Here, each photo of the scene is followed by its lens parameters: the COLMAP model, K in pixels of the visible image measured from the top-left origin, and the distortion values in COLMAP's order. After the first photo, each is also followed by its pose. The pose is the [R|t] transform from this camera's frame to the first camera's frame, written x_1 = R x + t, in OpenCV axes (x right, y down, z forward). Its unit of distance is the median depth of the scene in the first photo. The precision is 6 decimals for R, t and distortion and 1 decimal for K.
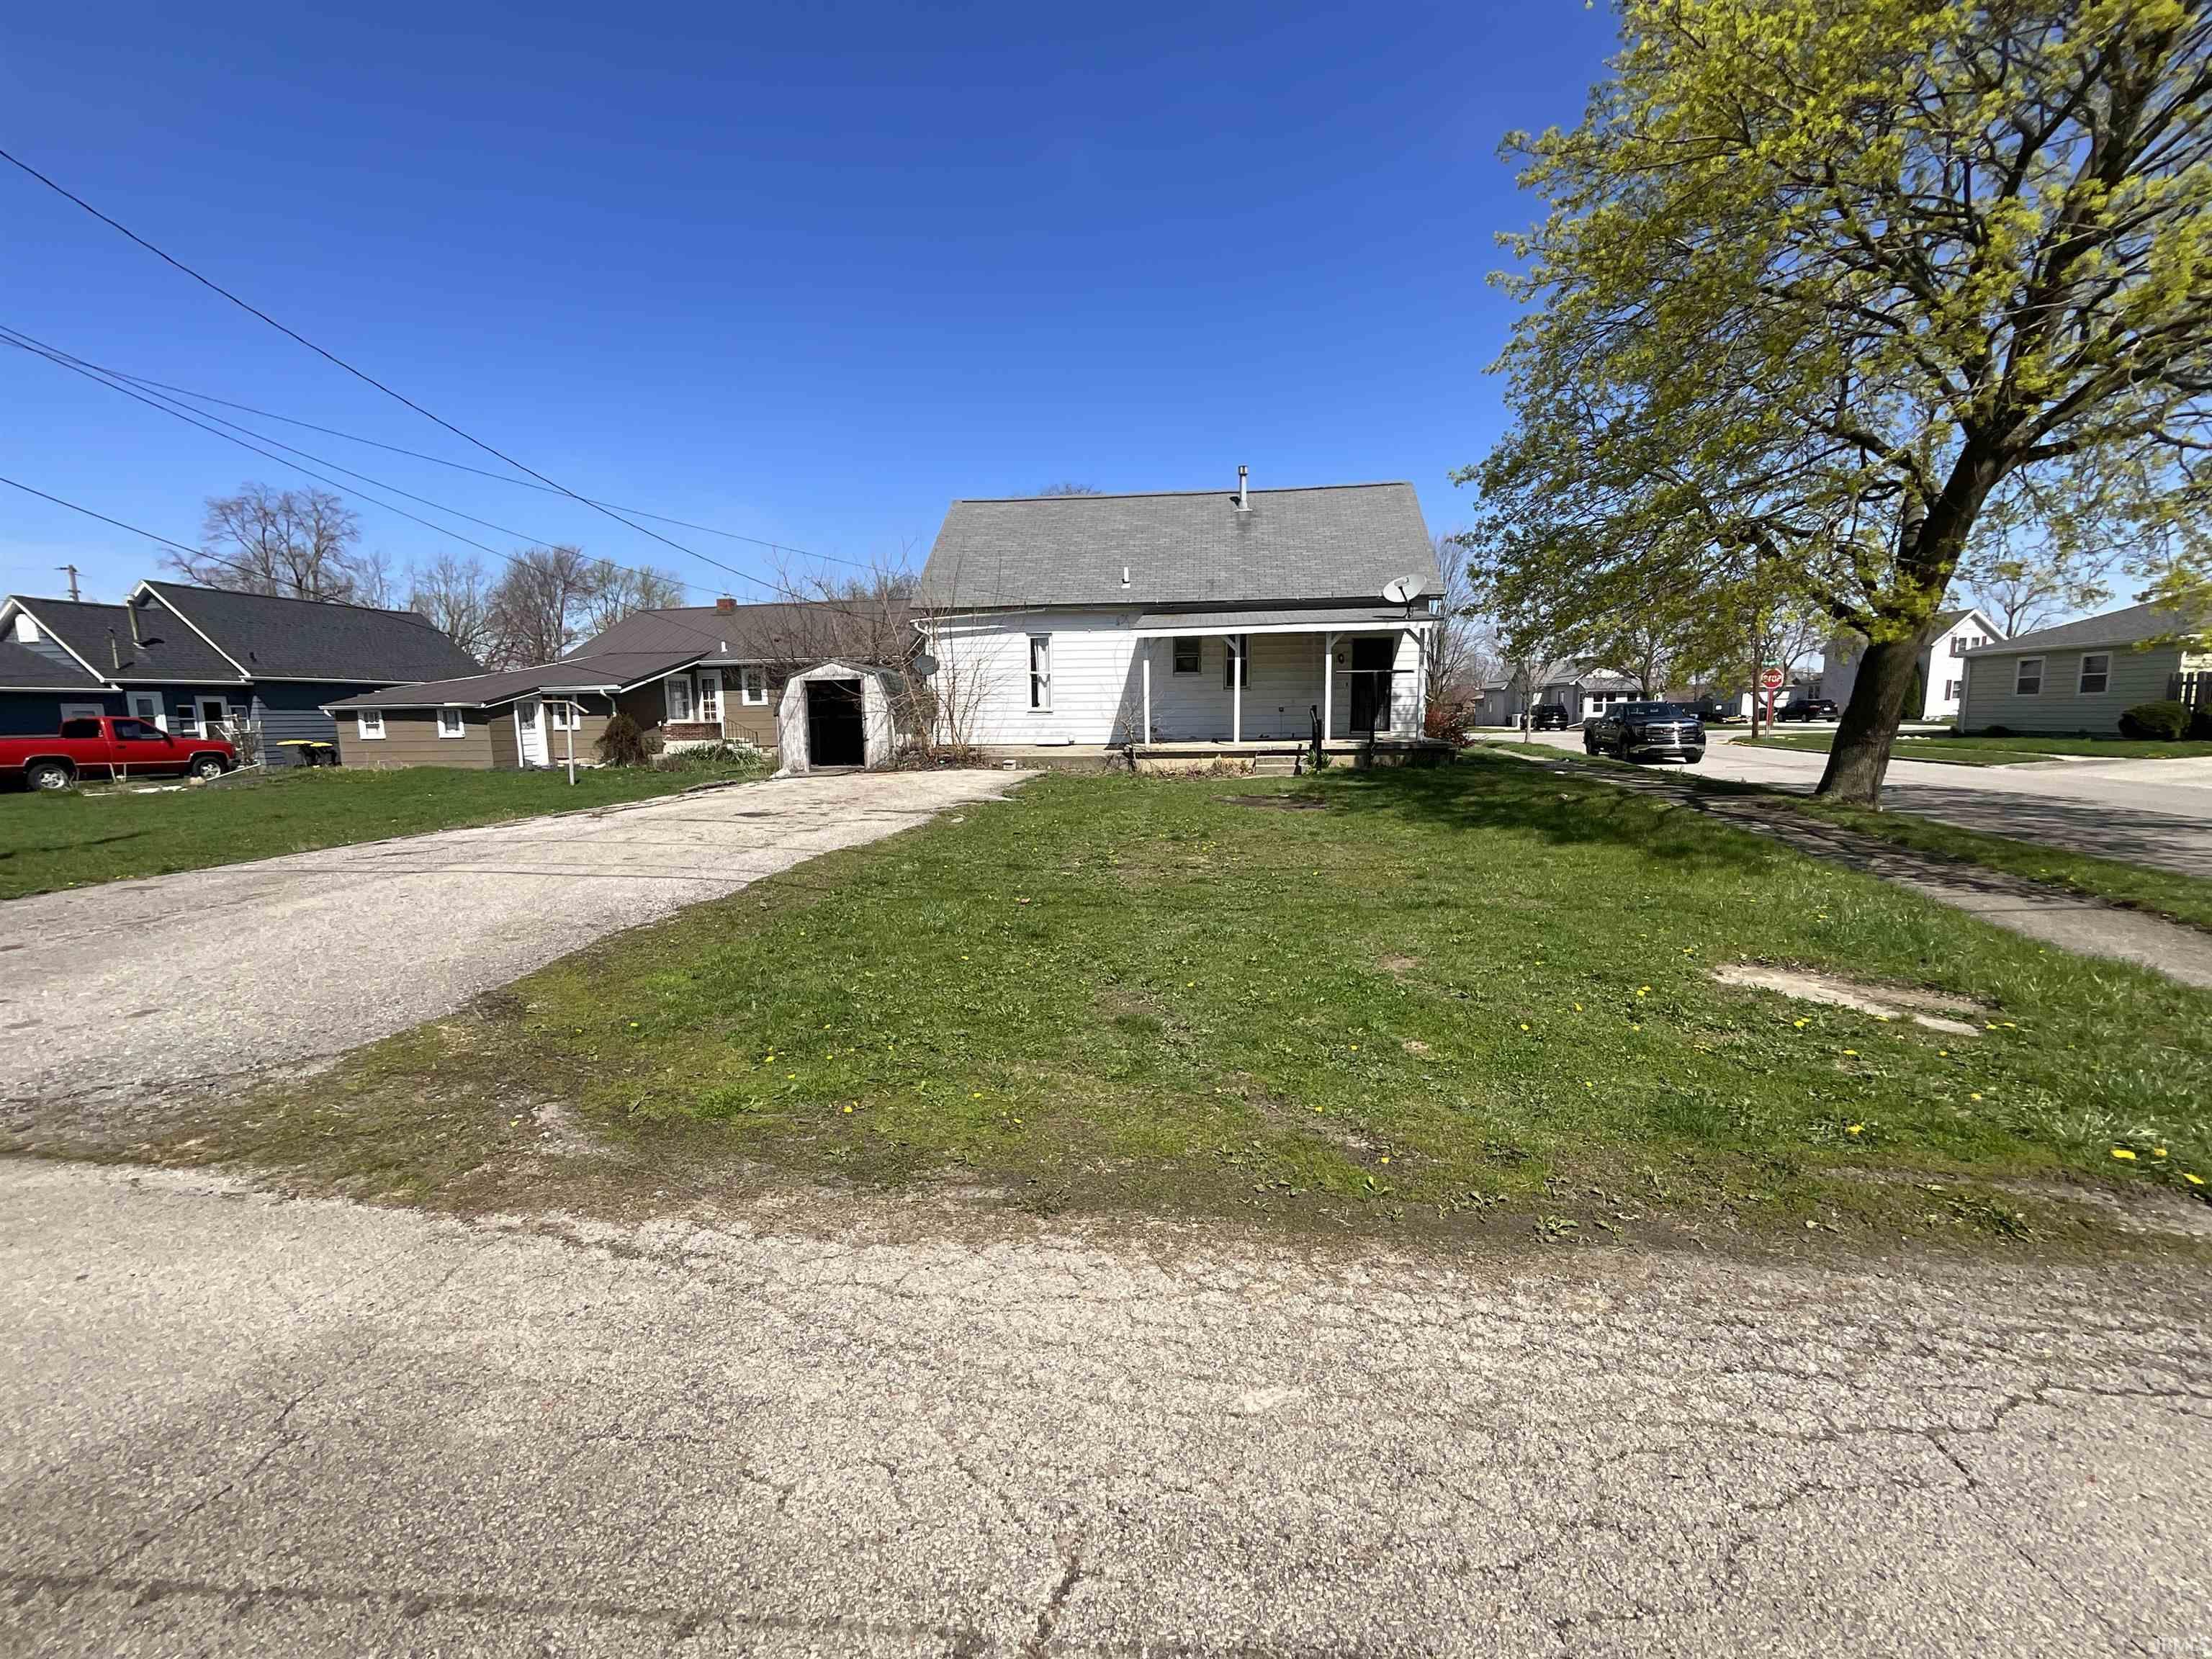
lens RADIAL K [[907.0, 0, 1106.0], [0, 907.0, 829.5], [0, 0, 1]] dist [0.003571, 0.000244]
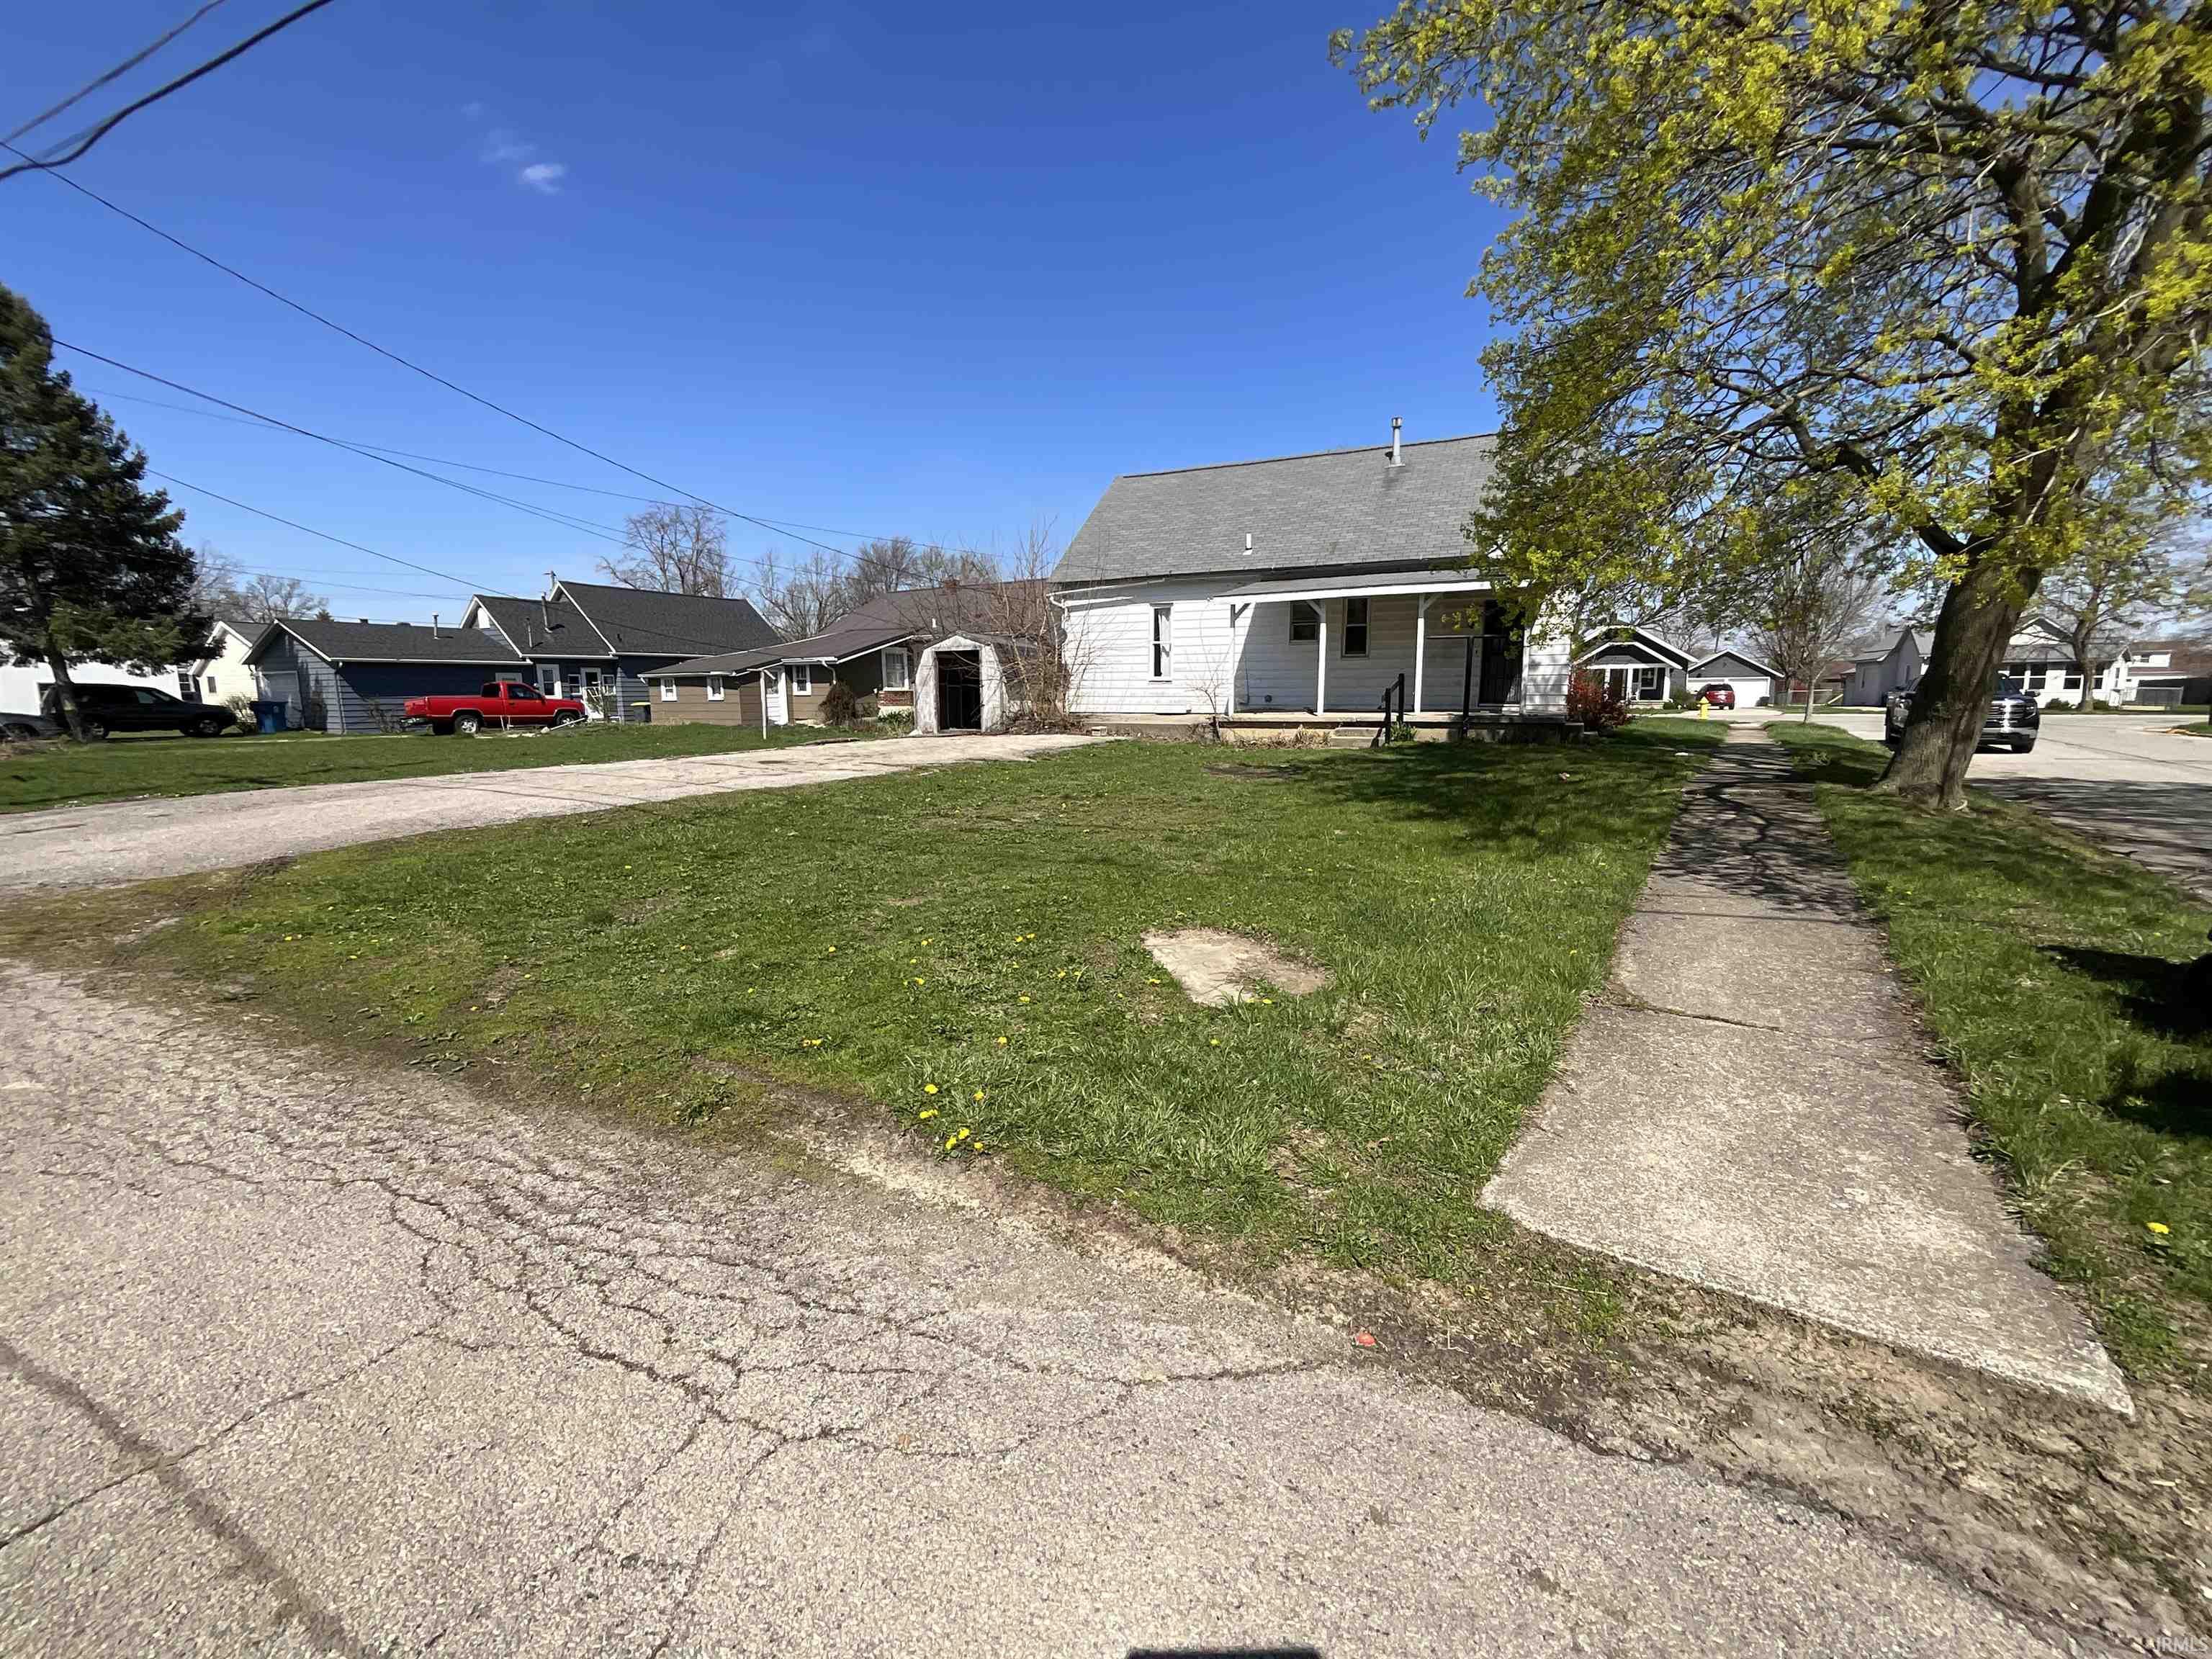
lens RADIAL K [[907.5, 0, 1106.0], [0, 907.5, 829.5], [0, 0, 1]] dist [-0.002107, -0.000073]
pose [[0.939131, 0.059663, -0.338340, 0.228198], [-0.050162, 0.998064, 0.036765, 0.002908], [0.339878, -0.017555, 0.940306, 0.015984]]
